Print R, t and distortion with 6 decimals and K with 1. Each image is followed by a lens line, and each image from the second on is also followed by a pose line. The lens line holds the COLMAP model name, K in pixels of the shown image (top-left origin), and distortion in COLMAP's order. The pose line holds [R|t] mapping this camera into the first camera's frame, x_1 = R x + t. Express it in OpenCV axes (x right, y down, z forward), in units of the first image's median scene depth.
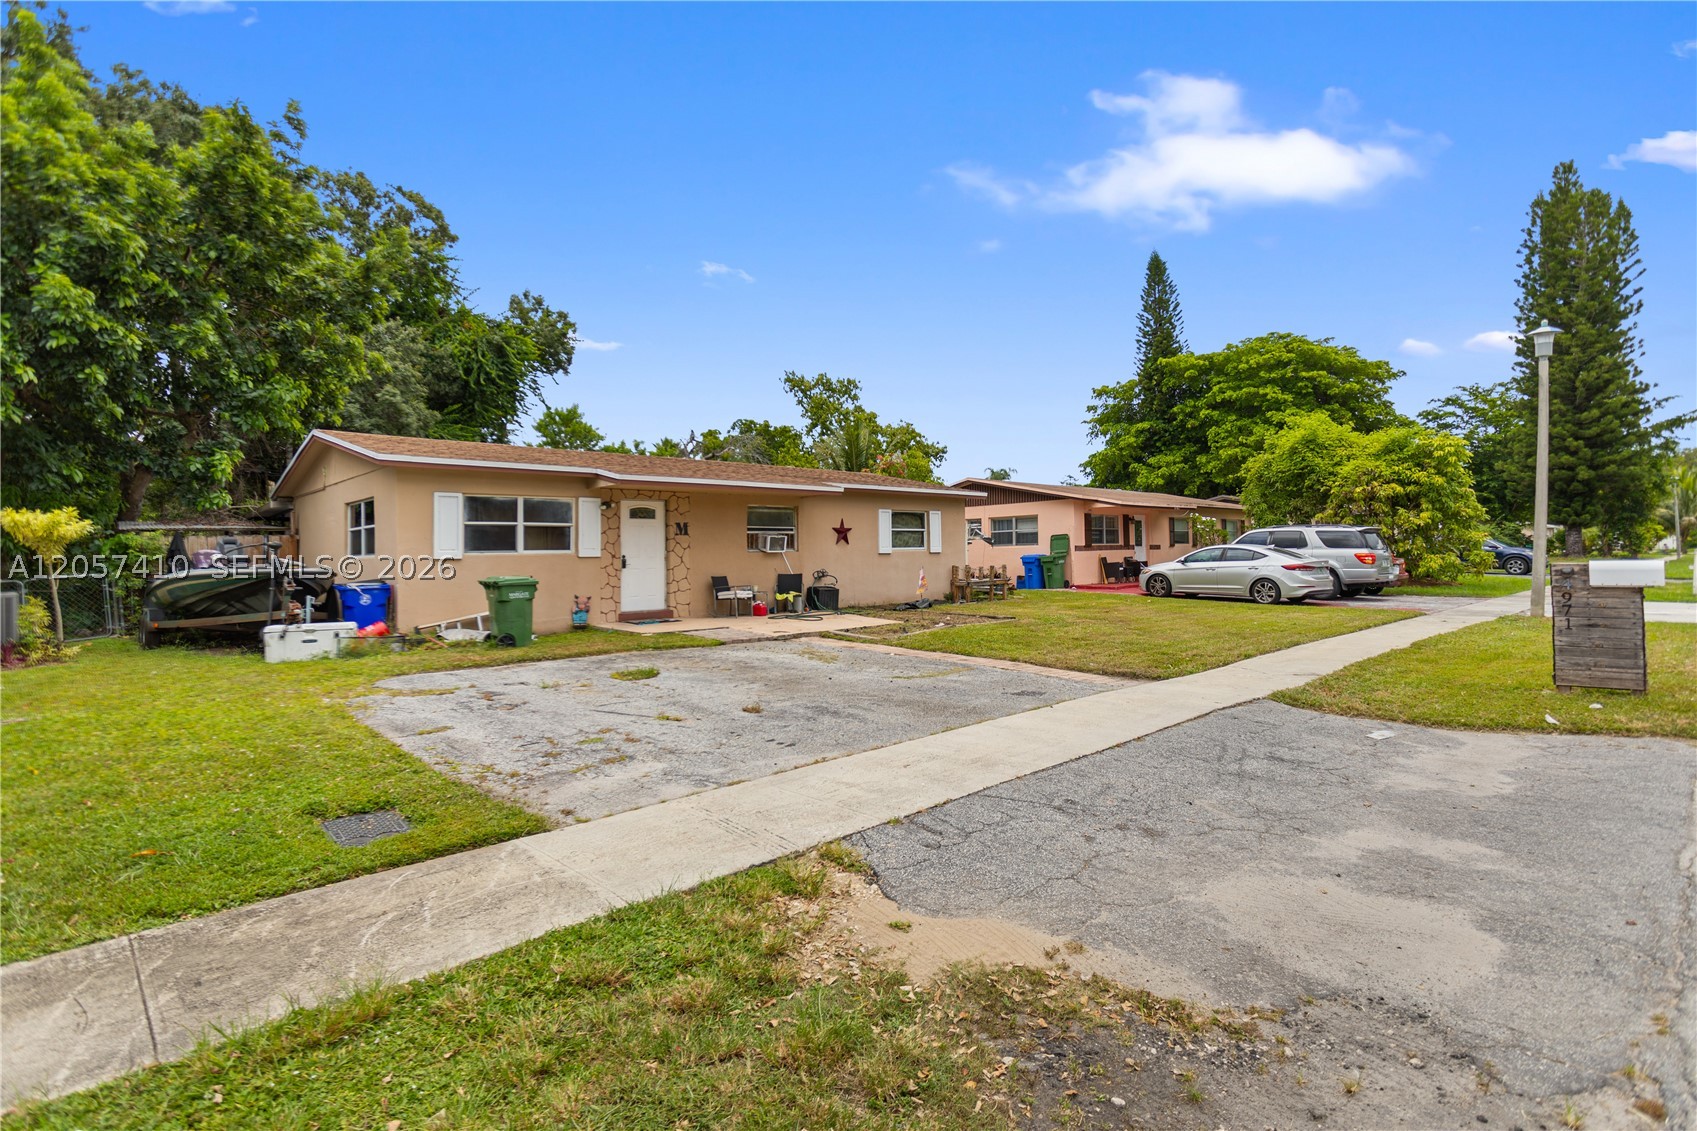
lens RADIAL K [[828.7, 0, 848.5], [0, 828.7, 565.5], [0, 0, 1]] dist [0.002360, 0.000258]
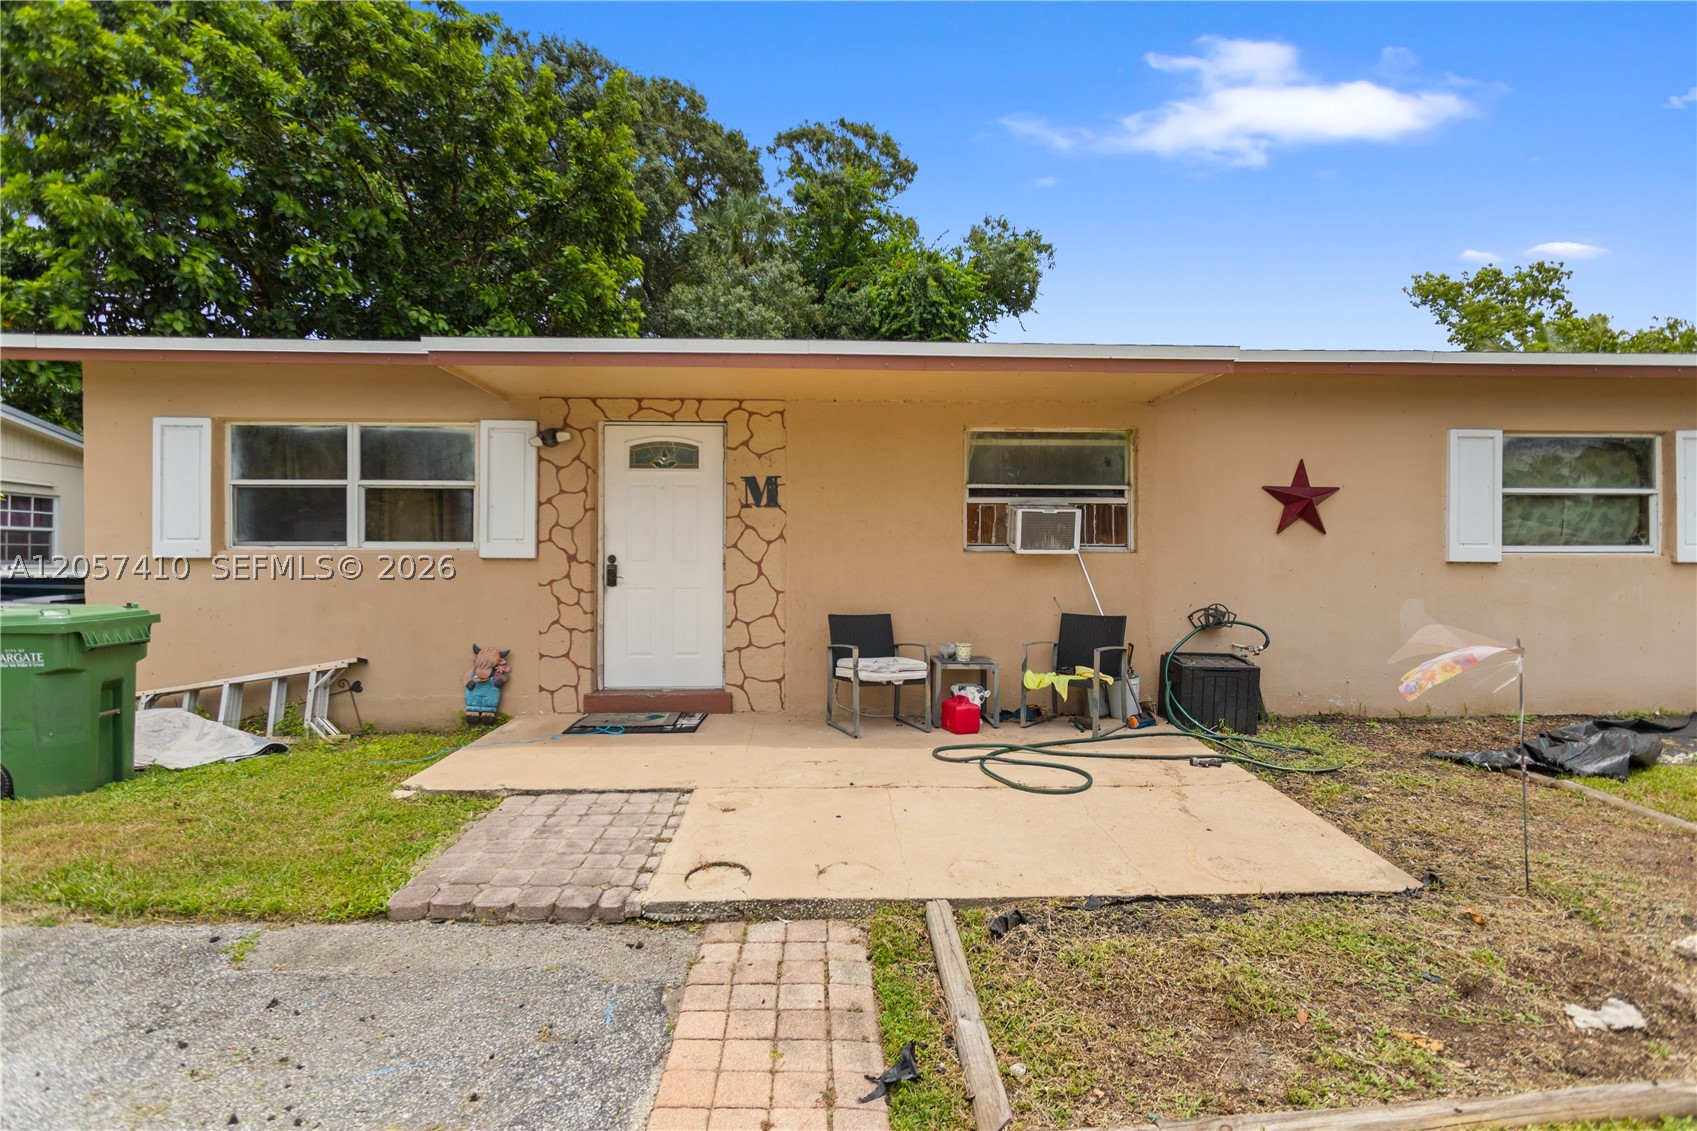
lens RADIAL K [[828.7, 0, 848.5], [0, 828.7, 565.5], [0, 0, 1]] dist [0.002360, 0.000258]
pose [[0.748896, 0.026757, -0.662147, 0.091253], [-0.022766, 0.999634, 0.014646, -0.014830], [0.662297, 0.004106, 0.749230, 0.693715]]
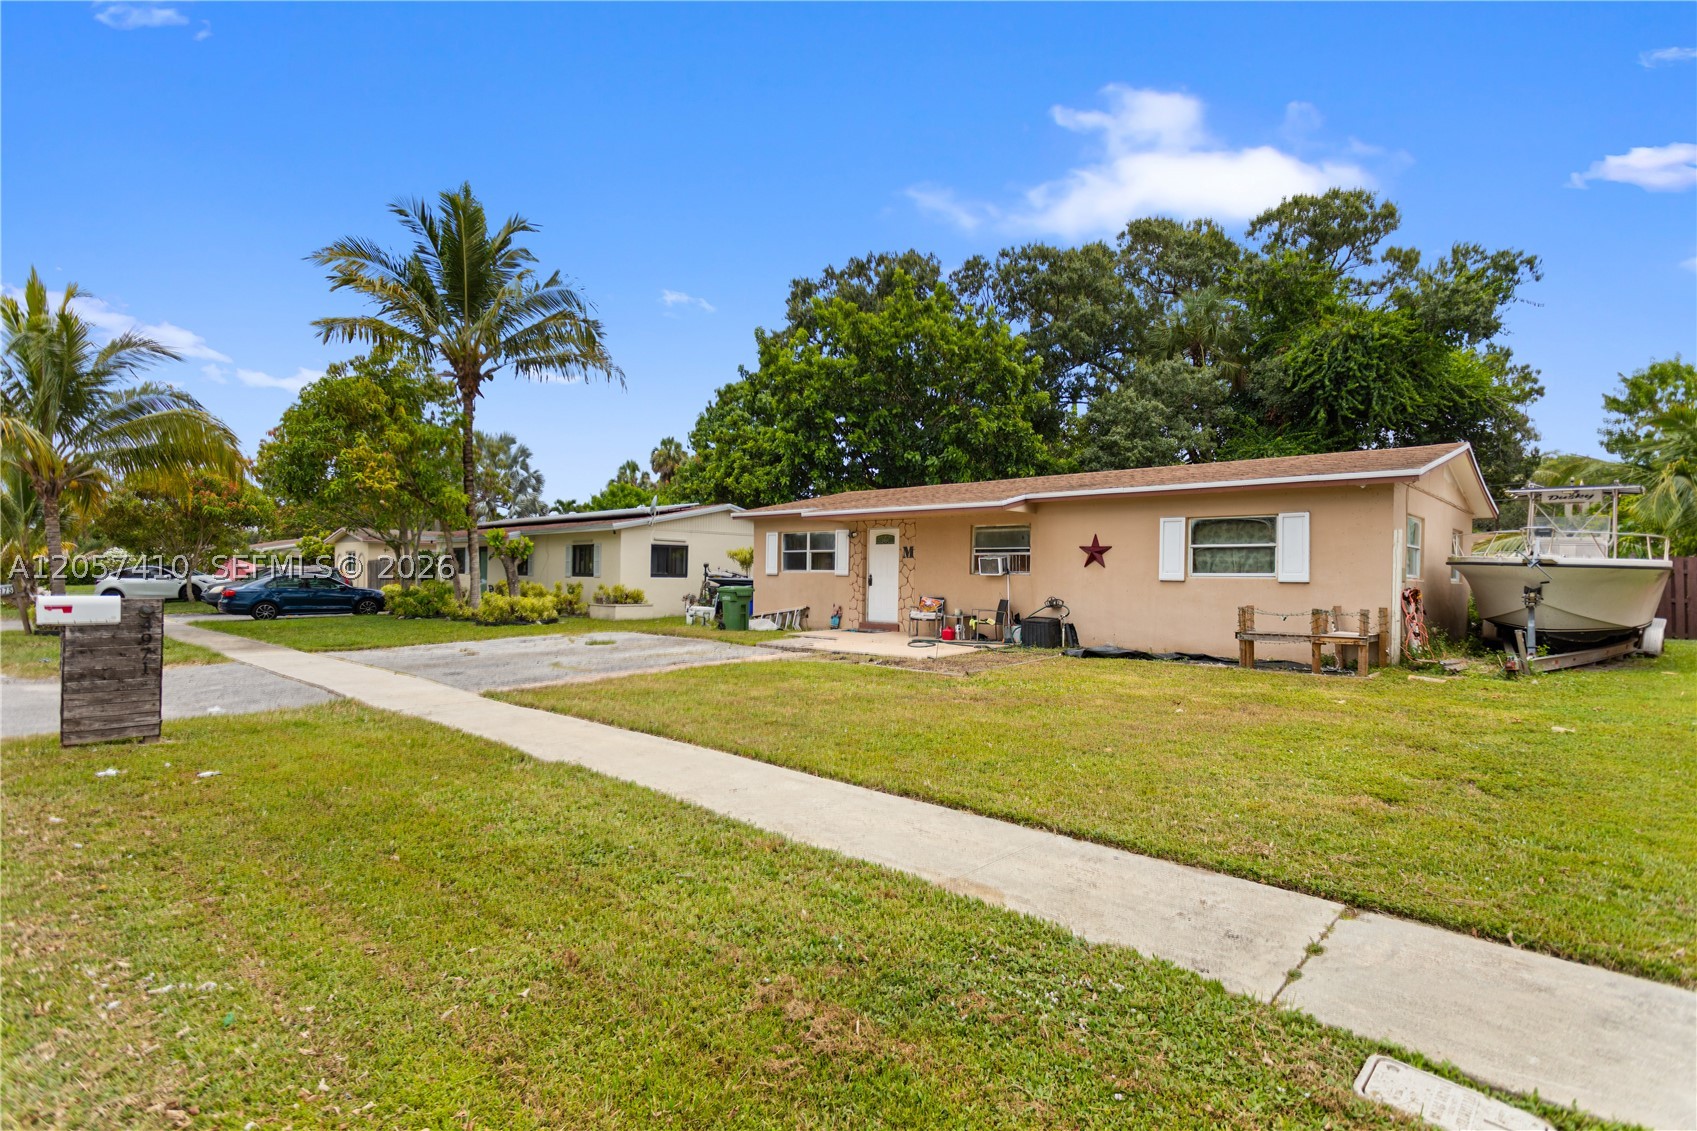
lens RADIAL K [[828.7, 0, 848.5], [0, 828.7, 565.5], [0, 0, 1]] dist [0.002360, 0.000258]
pose [[0.059636, 0.008873, -0.998181, 0.853341], [-0.023044, 0.999706, 0.007510, -0.031126], [0.997954, 0.022554, 0.059823, 0.813602]]
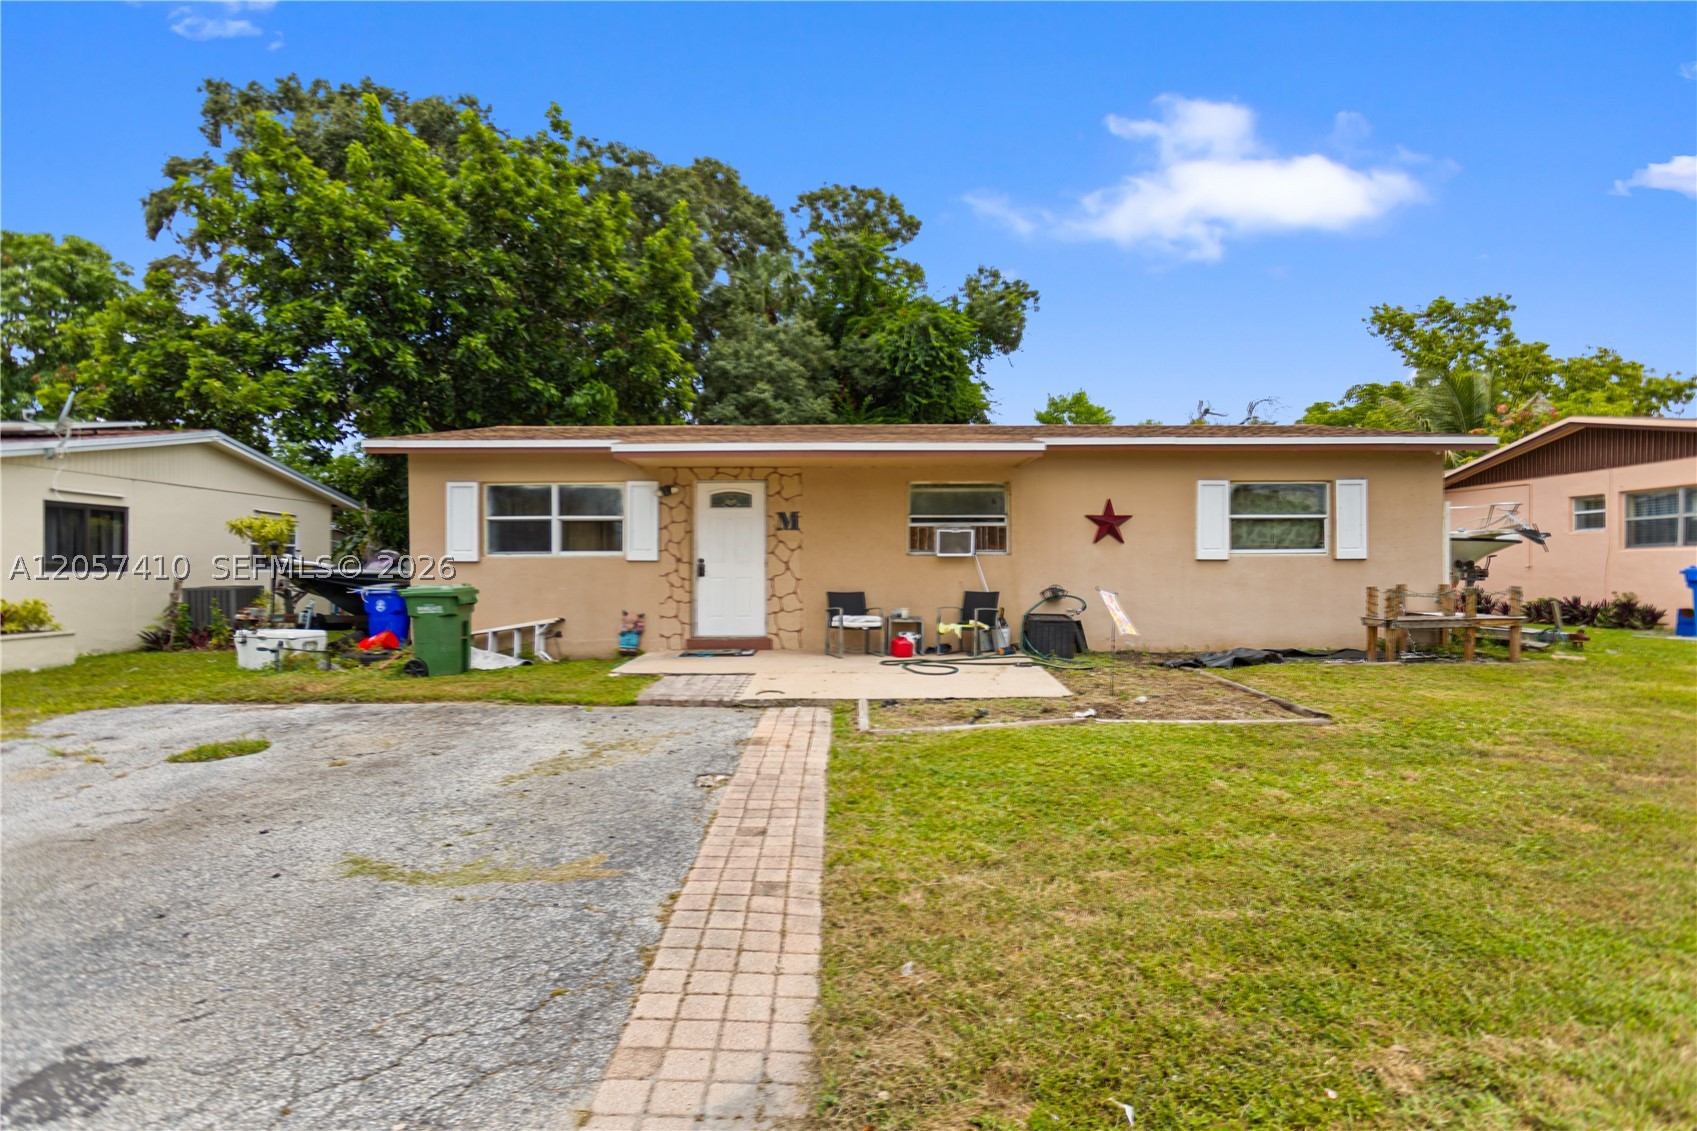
lens RADIAL K [[843.4, 0, 848.5], [0, 843.4, 565.5], [0, 0, 1]] dist [-0.028642, 0.025004]
pose [[0.727675, 0.015619, -0.685744, 0.298436], [-0.017018, 0.999844, 0.004715, -0.011005], [0.685711, 0.008238, 0.727827, 0.502371]]
